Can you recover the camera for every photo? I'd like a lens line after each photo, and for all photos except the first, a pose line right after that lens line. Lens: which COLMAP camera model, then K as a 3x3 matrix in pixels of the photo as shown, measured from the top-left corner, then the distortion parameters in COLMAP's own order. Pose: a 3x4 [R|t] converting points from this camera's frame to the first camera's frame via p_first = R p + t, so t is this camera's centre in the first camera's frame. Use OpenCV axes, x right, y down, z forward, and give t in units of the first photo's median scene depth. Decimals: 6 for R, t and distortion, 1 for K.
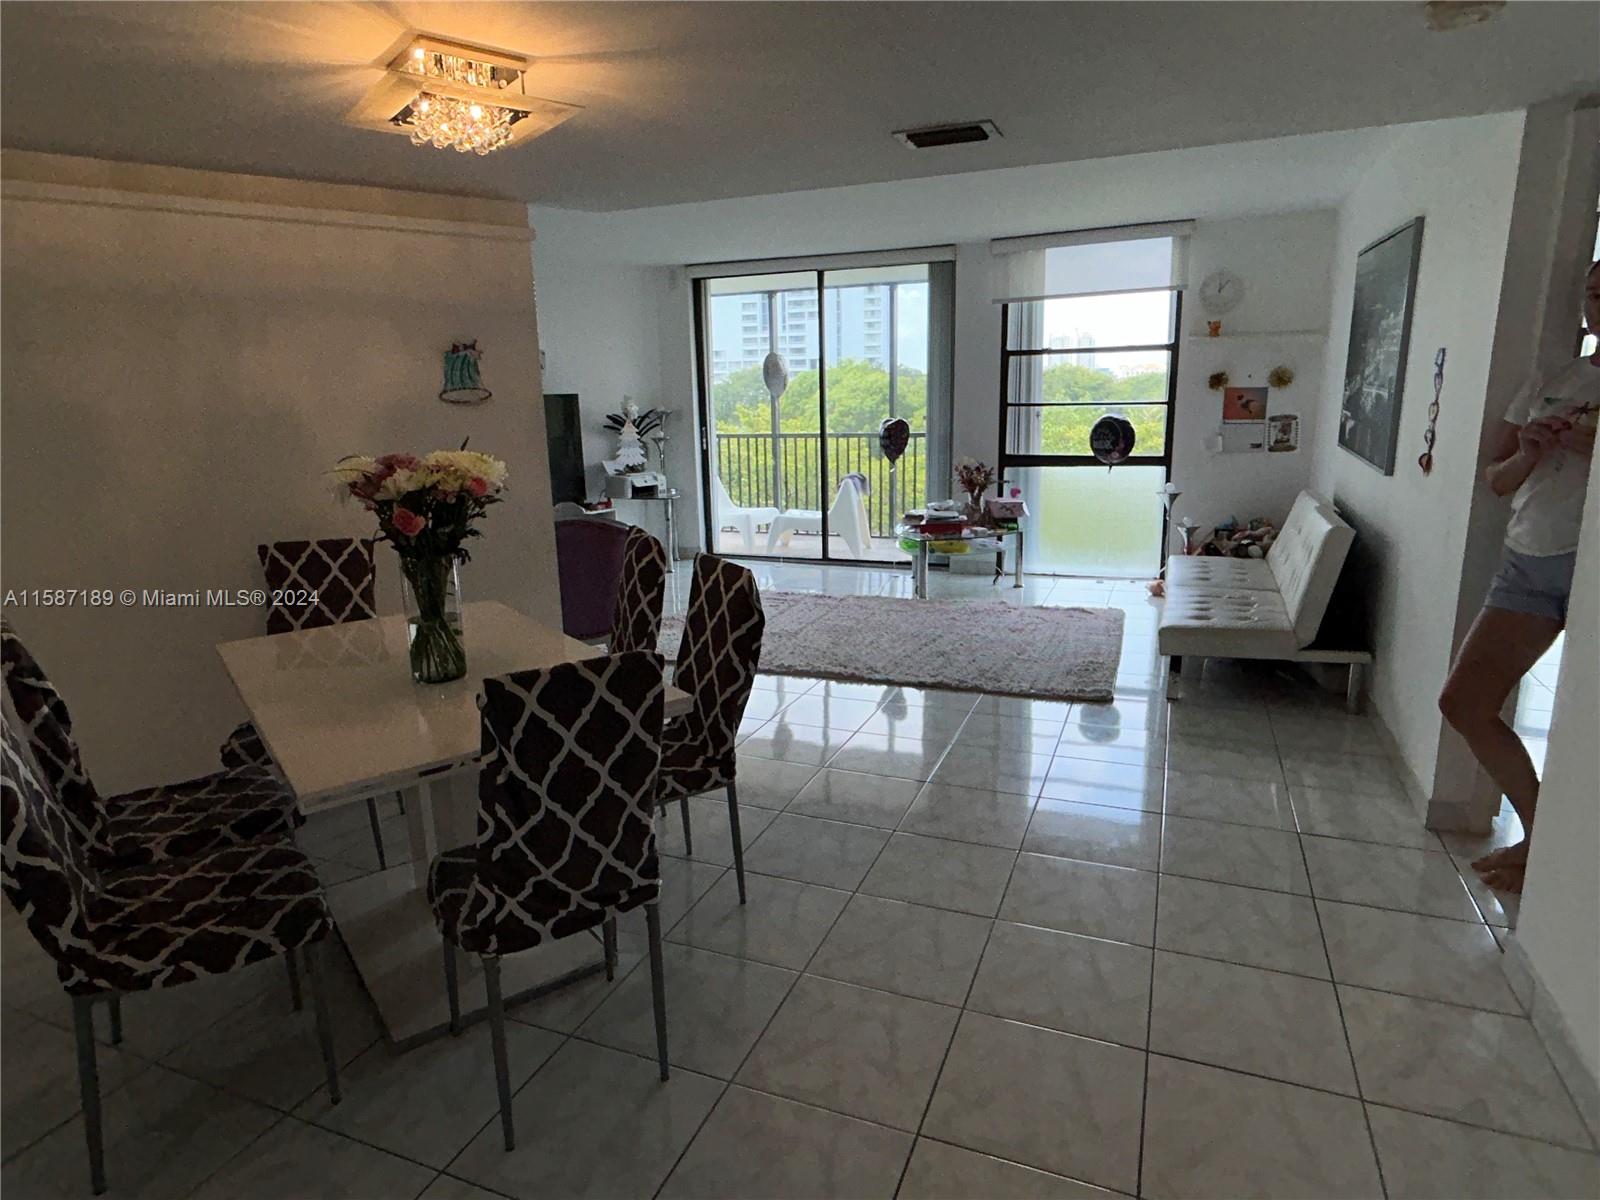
lens RADIAL K [[922.6, 0, 794.0], [0, 922.6, 601.4], [0, 0, 1]] dist [-0.006003, 0.001604]
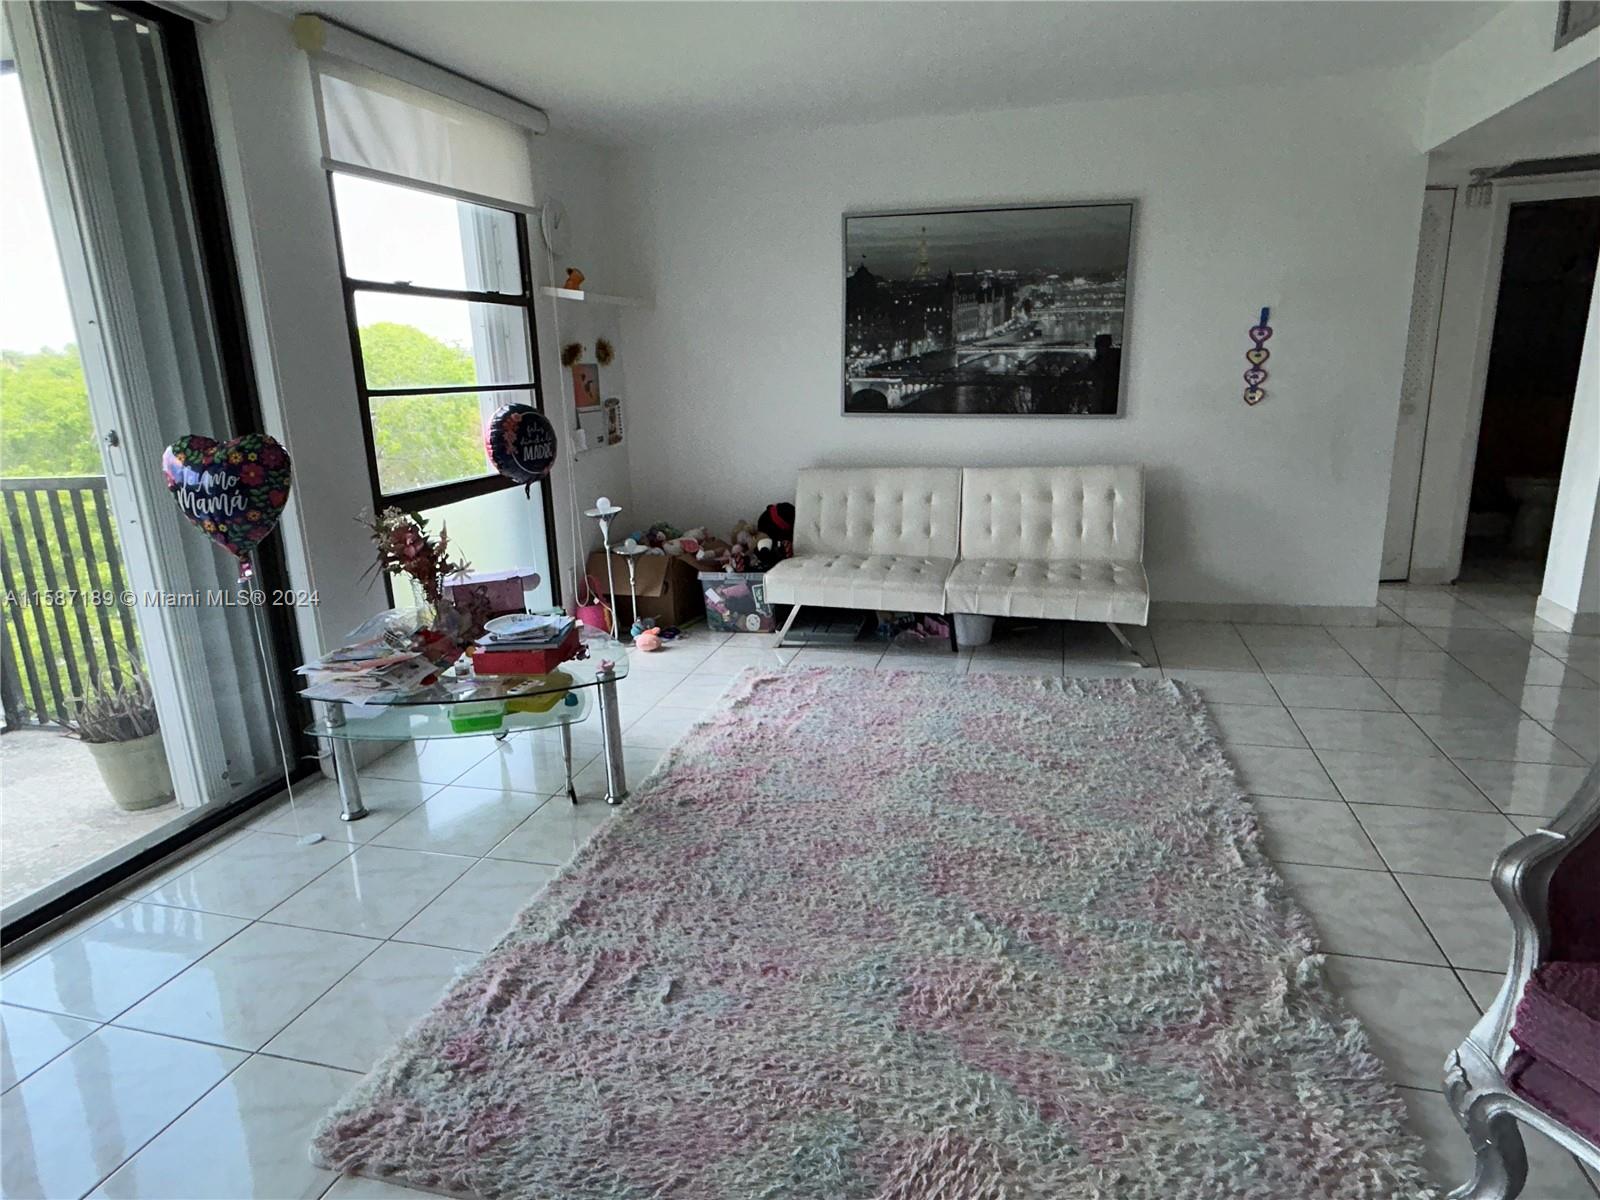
lens RADIAL K [[922.6, 0, 799.2], [0, 922.6, 599.5], [0, 0, 1]] dist [-0.006003, 0.001604]
pose [[-0.124513, -0.214770, 0.968695, -0.366088], [0.256726, 0.936074, 0.240536, -0.224735], [-0.958430, 0.278639, -0.061416, 1.116204]]
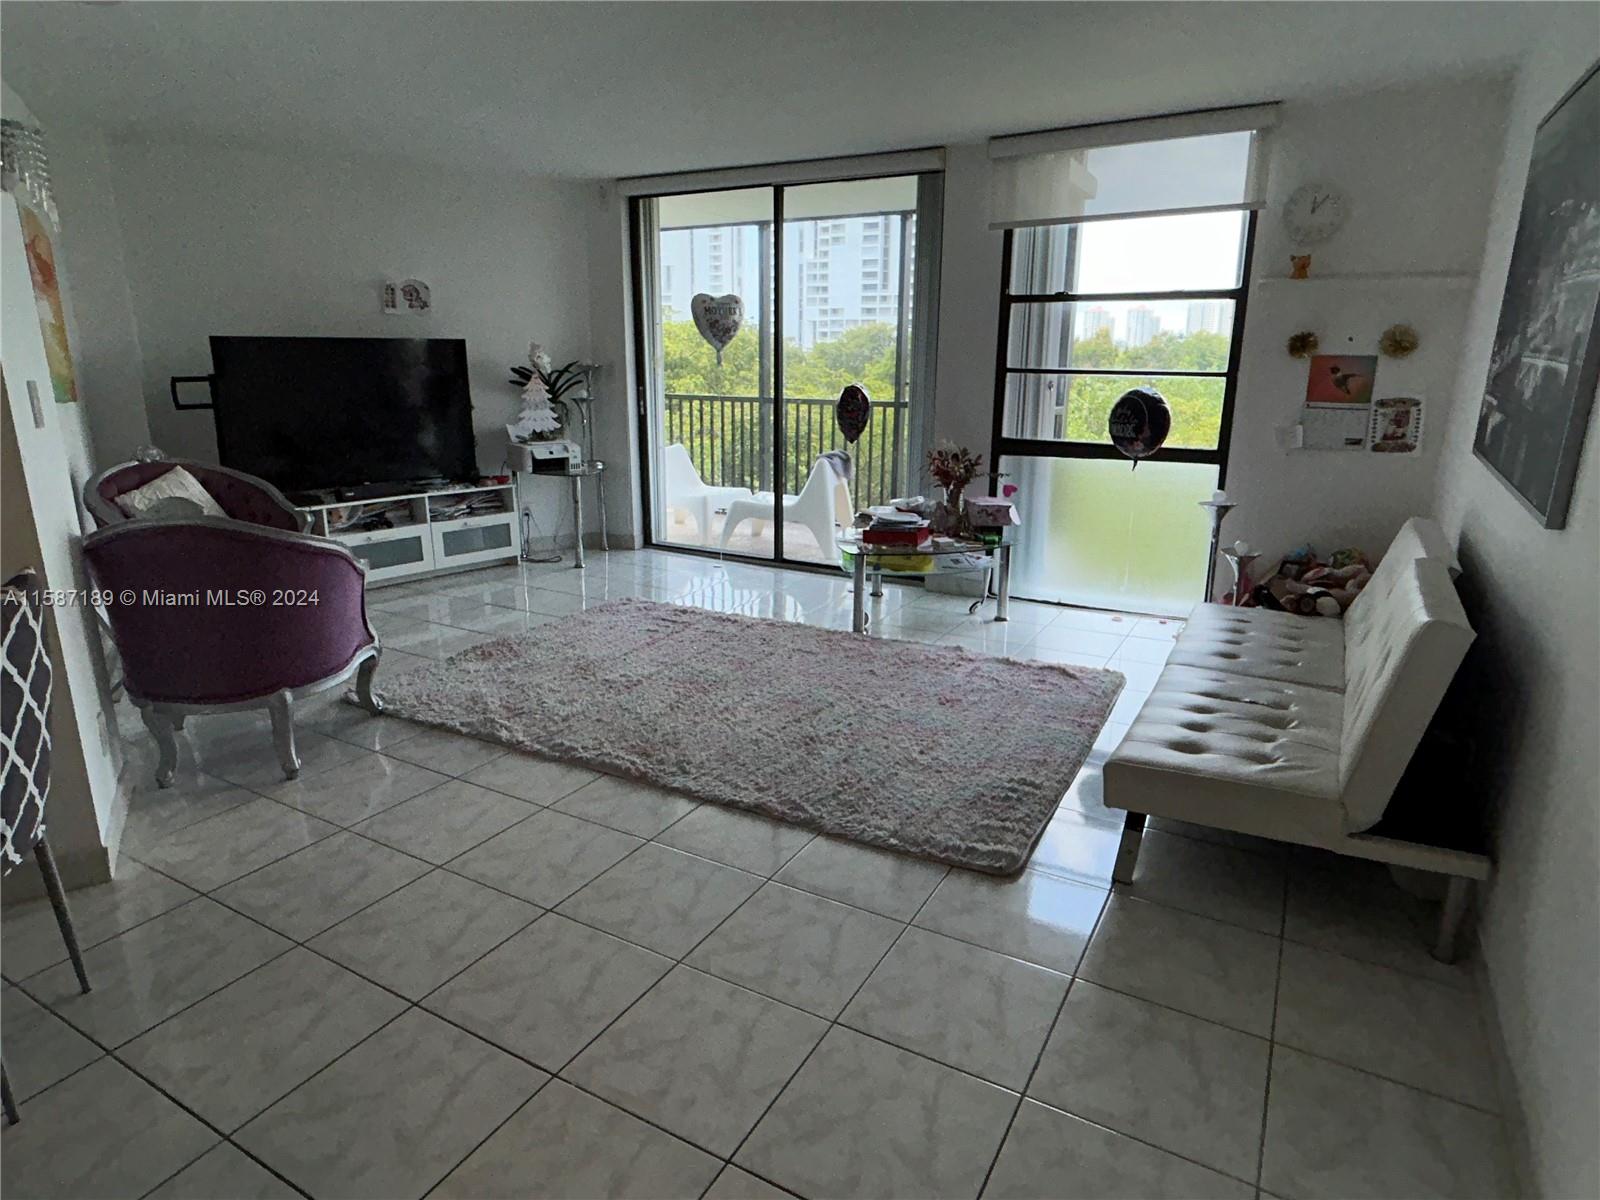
lens RADIAL K [[922.6, 0, 796.3], [0, 922.6, 600.7], [0, 0, 1]] dist [-0.006003, 0.001604]
pose [[0.991900, 0.060326, -0.111779, 0.209671], [-0.055754, 0.997493, 0.043586, -0.069609], [0.114128, -0.037001, 0.992777, 0.323764]]
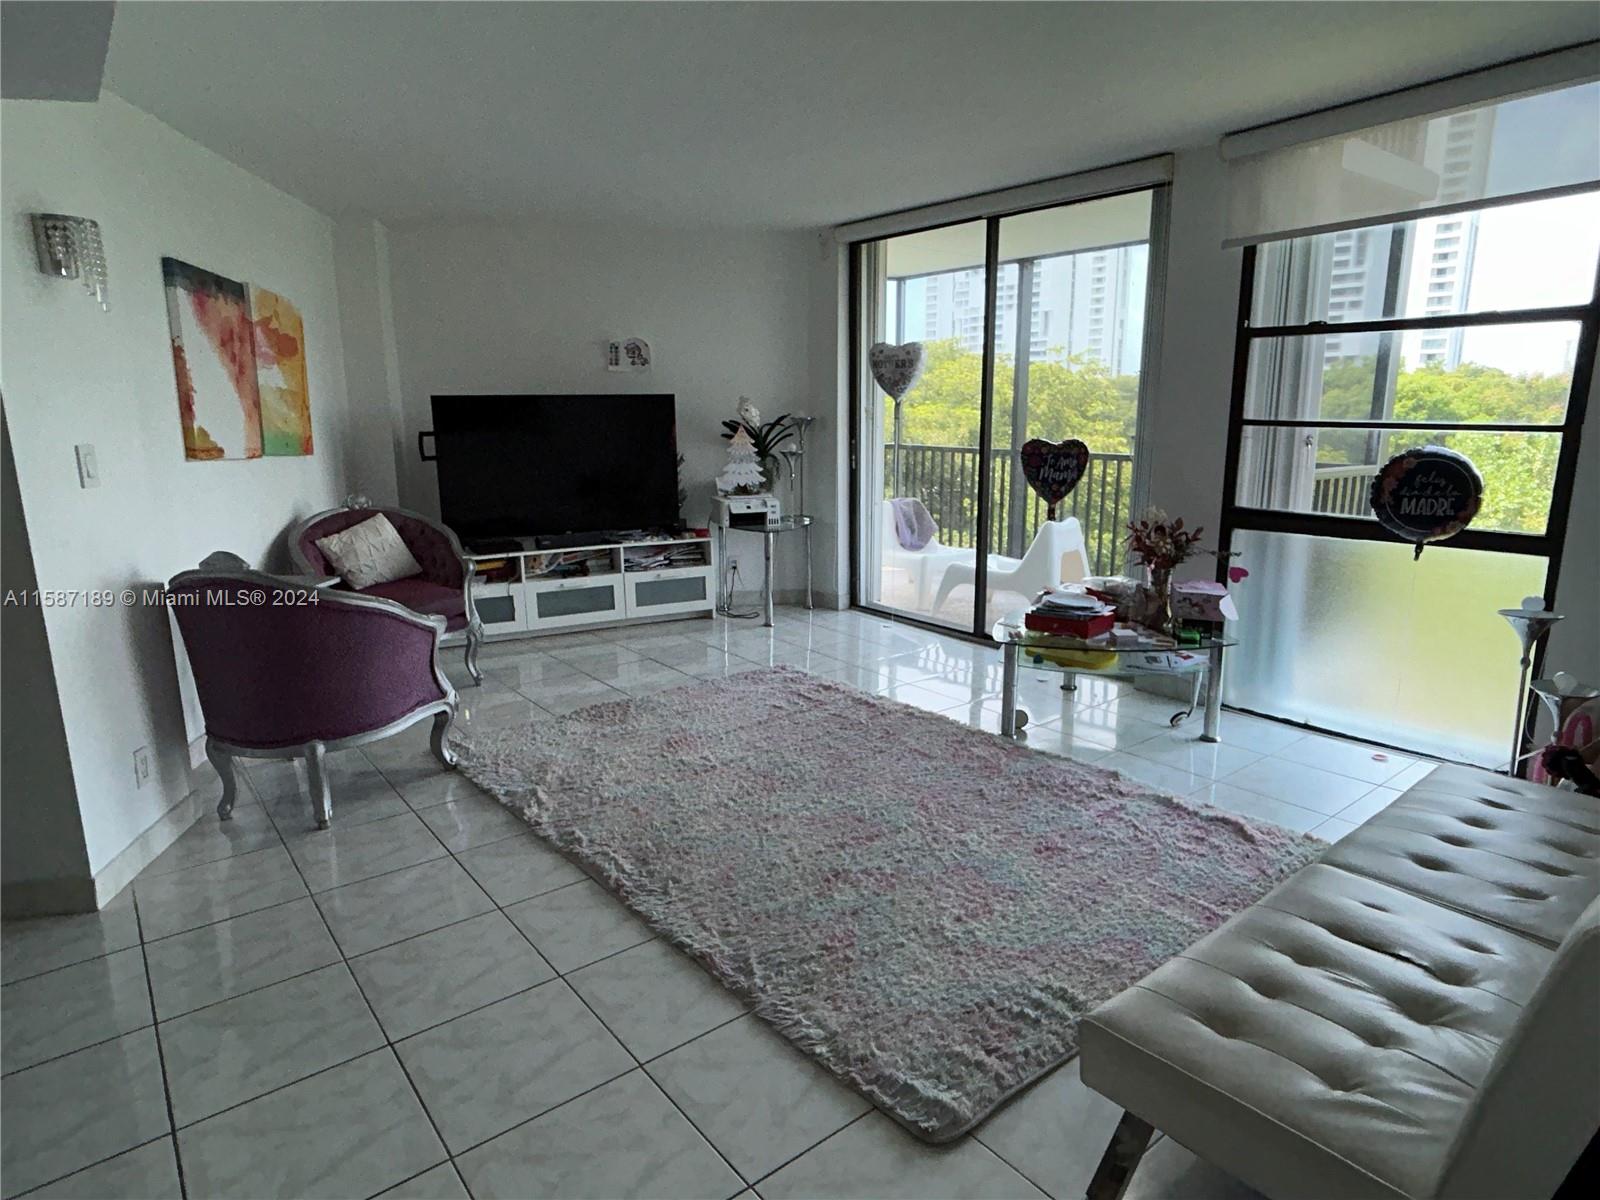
lens RADIAL K [[922.6, 0, 795.5], [0, 922.6, 602.0], [0, 0, 1]] dist [-0.006003, 0.001604]
pose [[0.871227, 0.120122, -0.475955, 0.364279], [-0.119553, 0.992325, 0.031605, -0.113991], [0.476099, 0.029367, 0.878901, 0.478905]]
